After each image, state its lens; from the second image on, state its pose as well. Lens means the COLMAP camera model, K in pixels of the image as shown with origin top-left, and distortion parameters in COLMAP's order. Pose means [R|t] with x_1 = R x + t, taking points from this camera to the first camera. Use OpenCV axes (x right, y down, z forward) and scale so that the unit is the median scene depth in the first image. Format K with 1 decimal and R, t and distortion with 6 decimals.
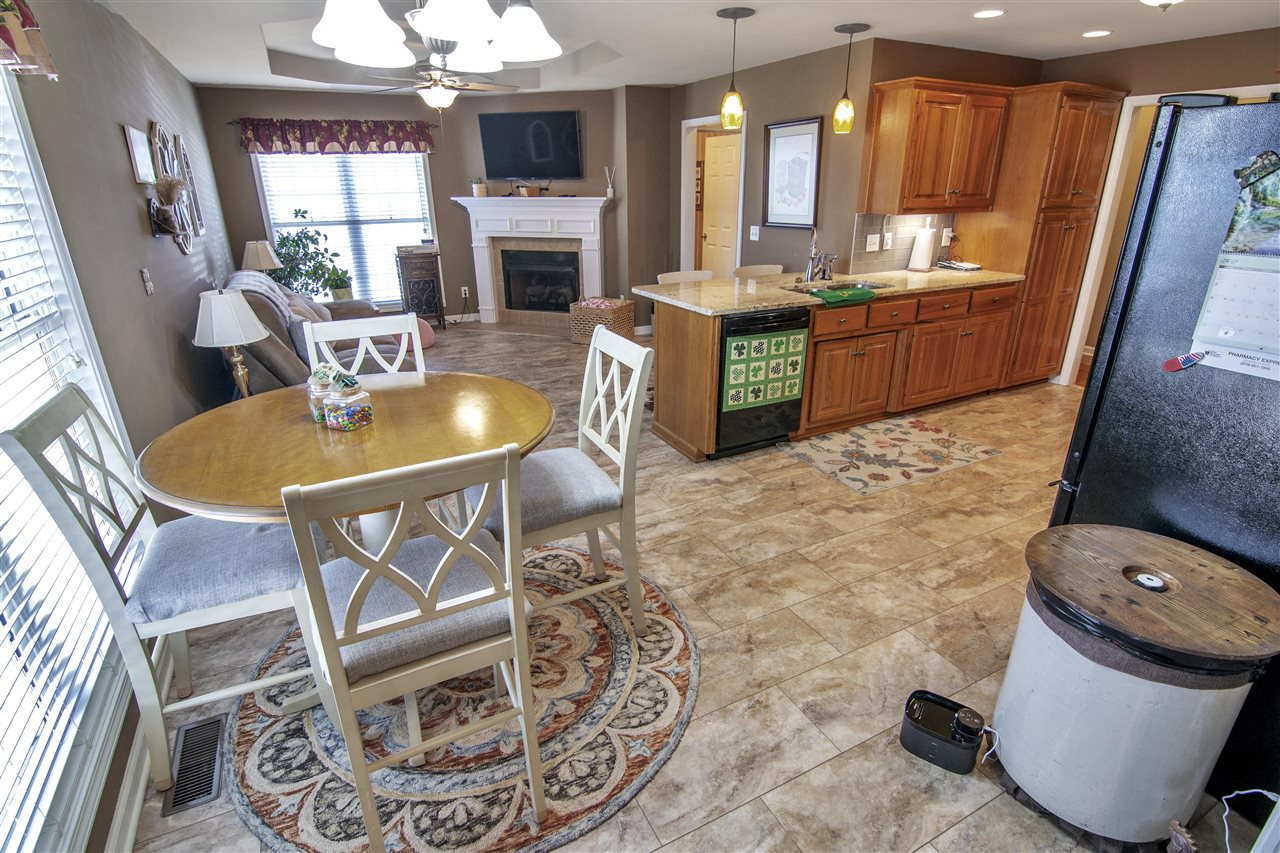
lens RADIAL K [[625.2, 0, 640.6], [0, 625.2, 424.6], [0, 0, 1]] dist [-0.009303, -0.009489]
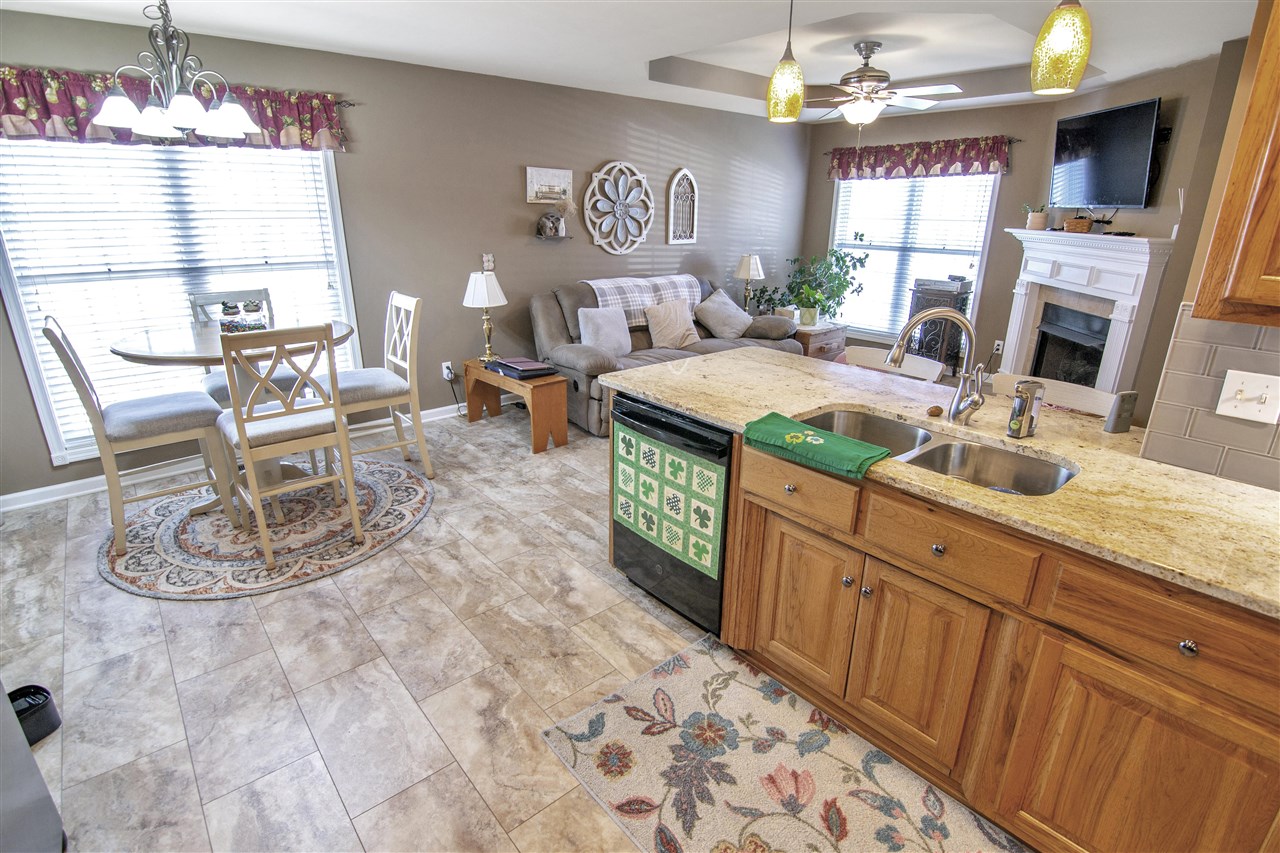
lens RADIAL K [[625.2, 0, 640.6], [0, 625.2, 424.6], [0, 0, 1]] dist [-0.009303, -0.009489]
pose [[0.228504, 0.326564, -0.917138, 0.742716], [-0.361767, 0.903087, 0.231427, -0.288054], [0.903831, 0.278908, 0.324499, 0.735505]]
